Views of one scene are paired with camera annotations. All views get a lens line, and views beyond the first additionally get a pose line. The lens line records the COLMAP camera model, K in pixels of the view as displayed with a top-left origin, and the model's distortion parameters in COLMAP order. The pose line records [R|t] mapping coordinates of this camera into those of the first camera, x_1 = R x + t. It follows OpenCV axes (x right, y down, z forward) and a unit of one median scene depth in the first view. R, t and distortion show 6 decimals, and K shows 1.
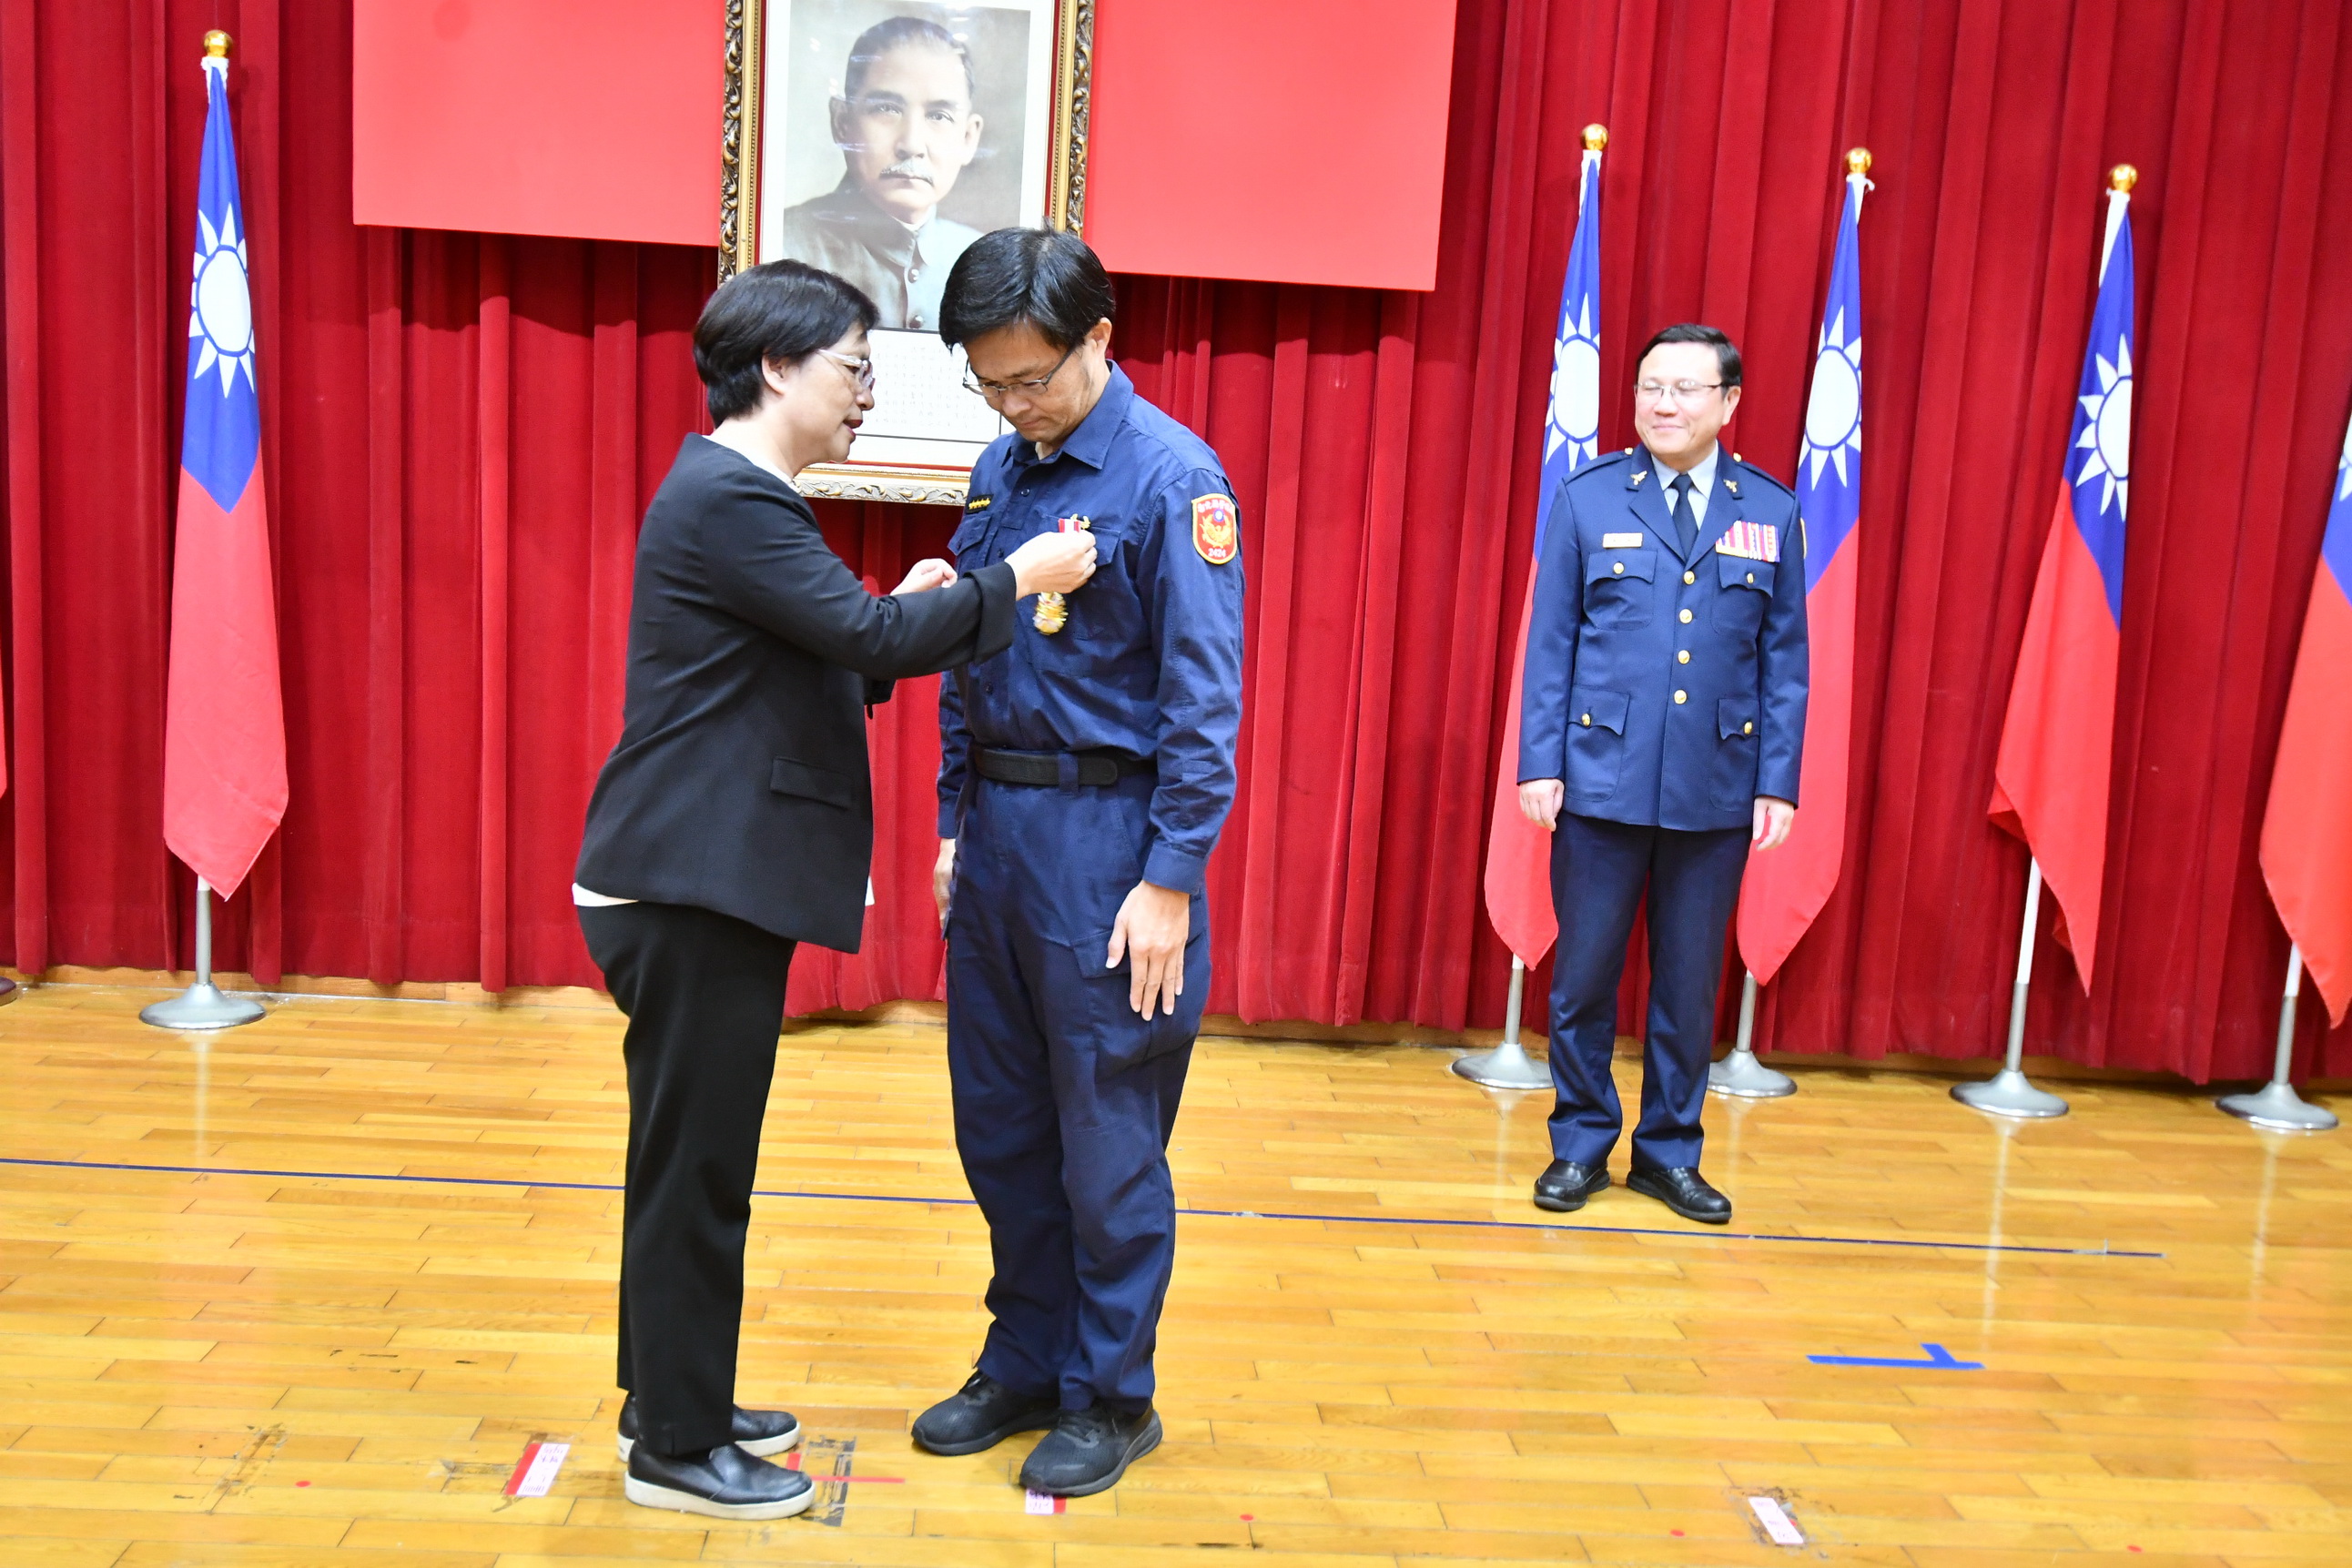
lens RADIAL K [[2293.9, 0, 1124.6], [0, 2293.9, 823.8], [0, 0, 1]] dist [0.012724, -0.042097]
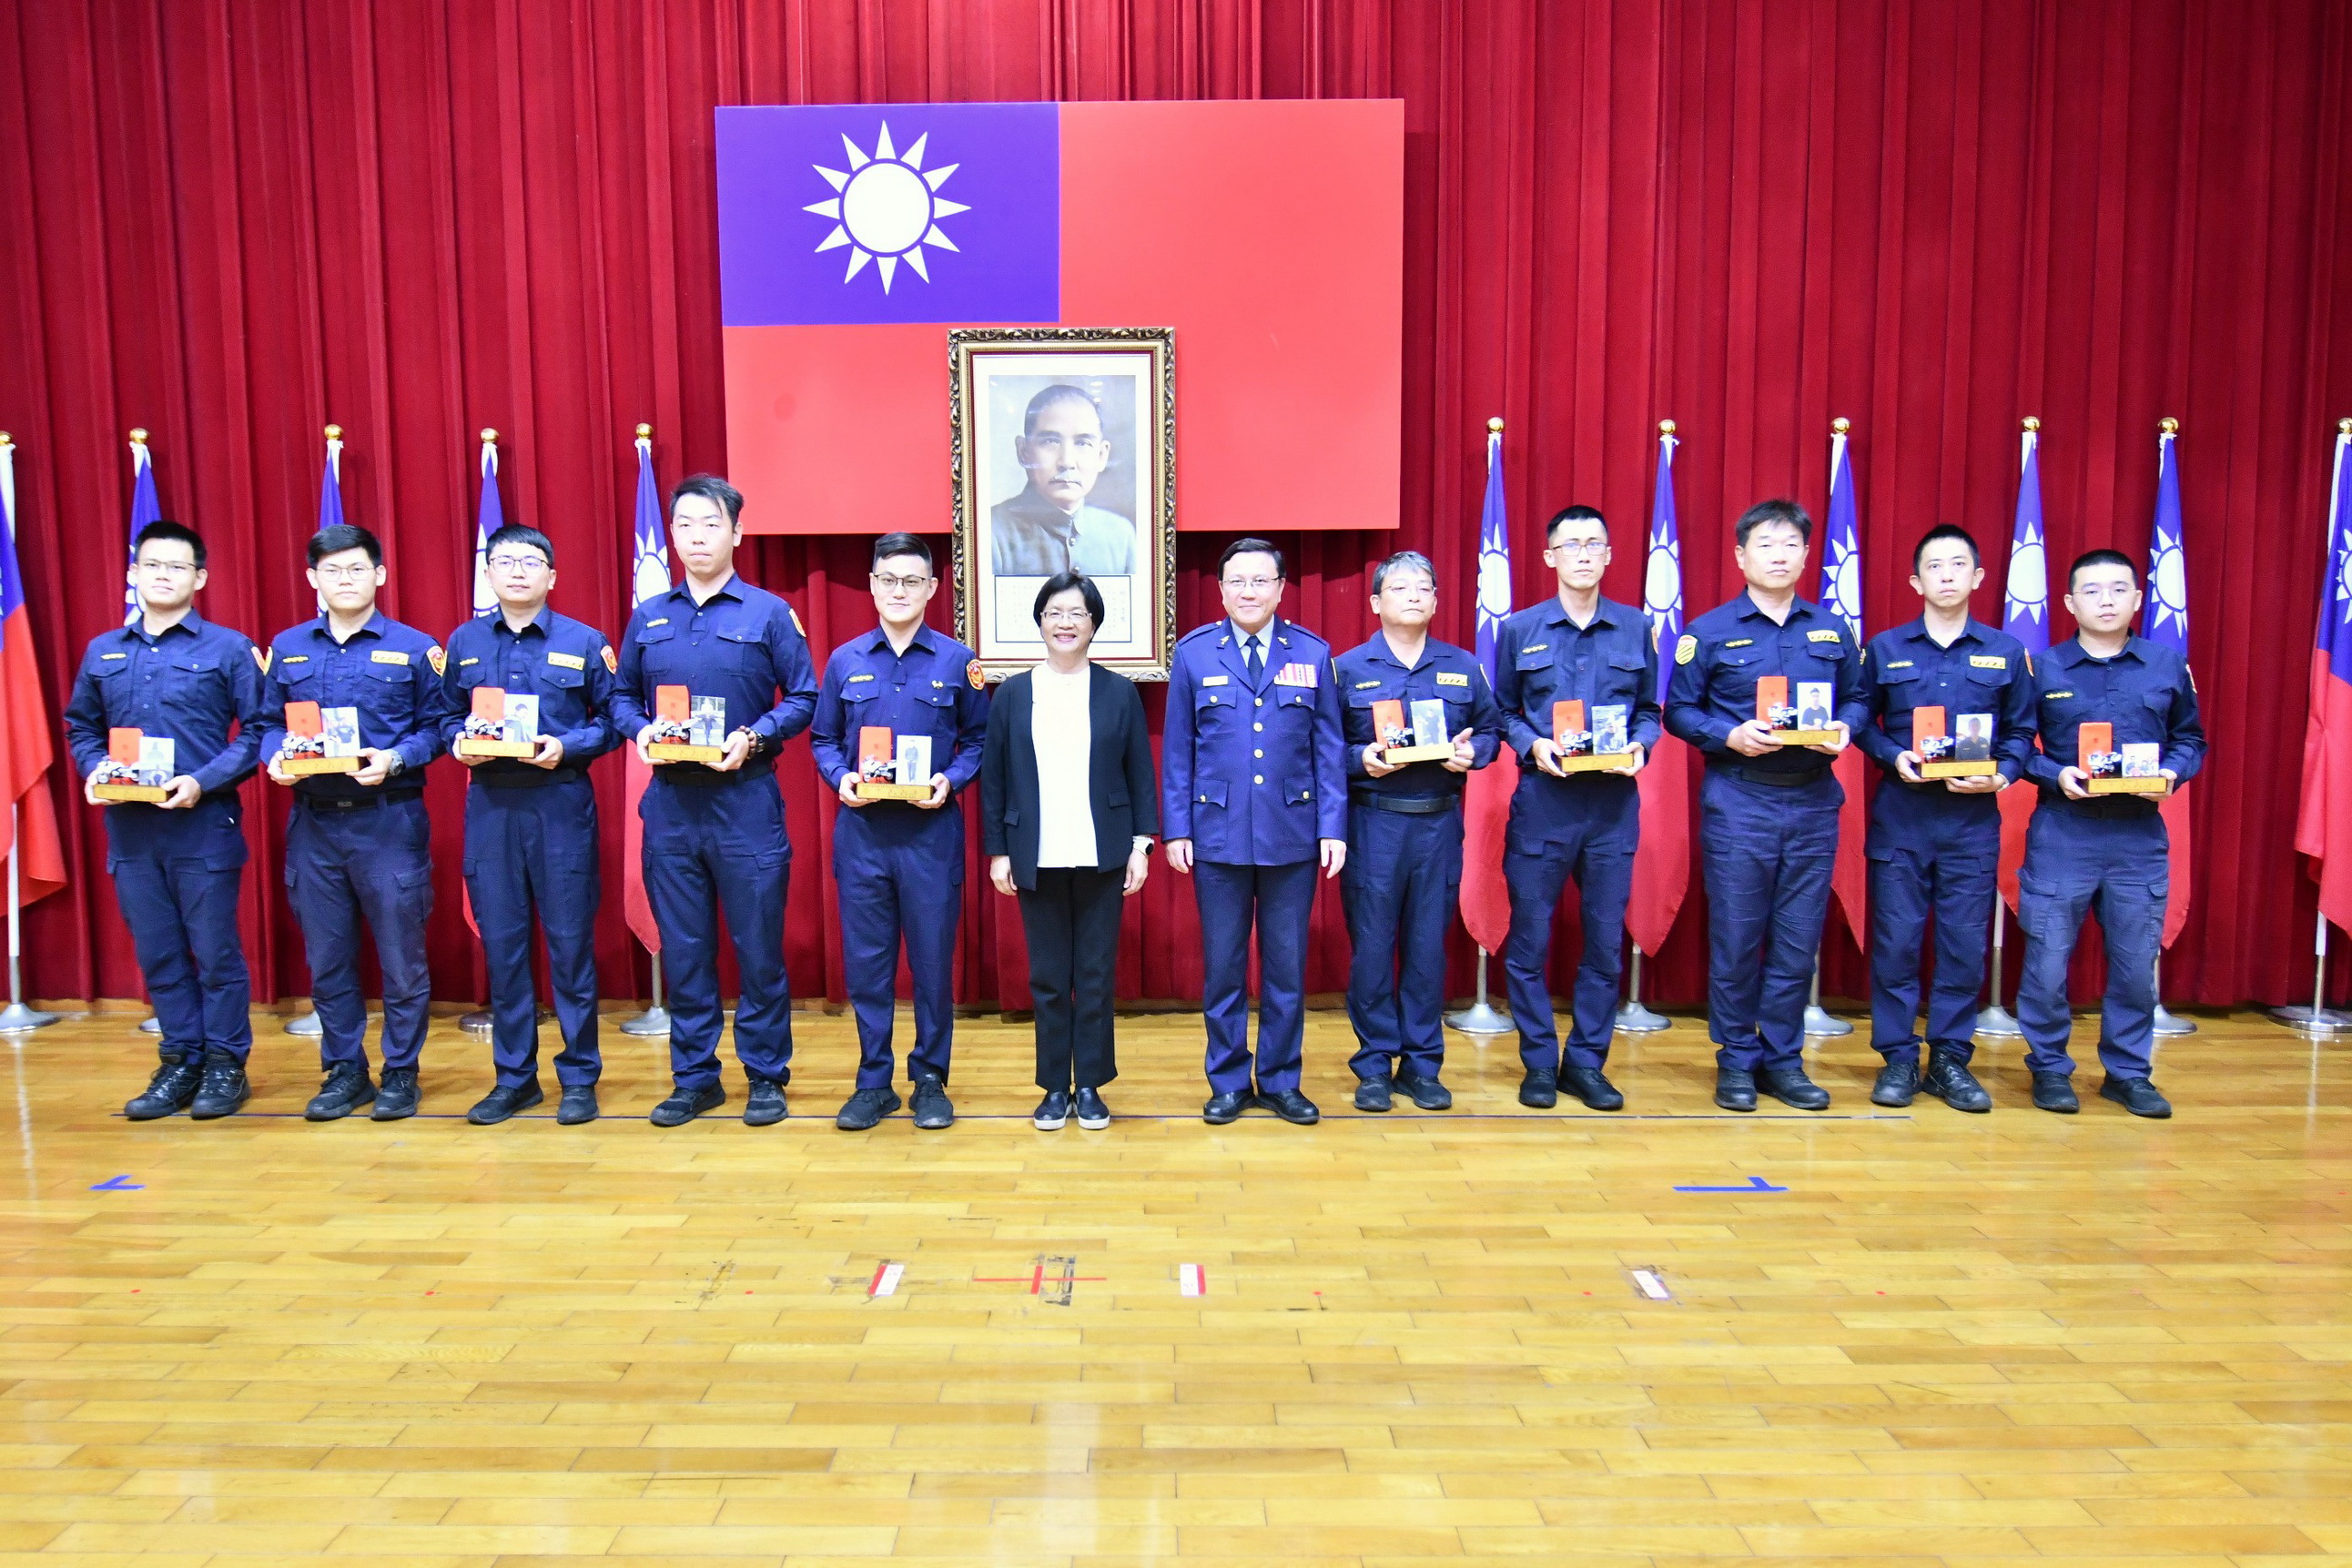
lens RADIAL K [[1594.6, 0, 1129.4], [0, 1594.6, 814.1], [0, 0, 1]] dist [0.002012, -0.007684]
pose [[0.996310, -0.057431, -0.063775, 0.008483], [0.054409, 0.997357, -0.048156, 0.007480], [0.066372, 0.044508, 0.996802, -0.106316]]
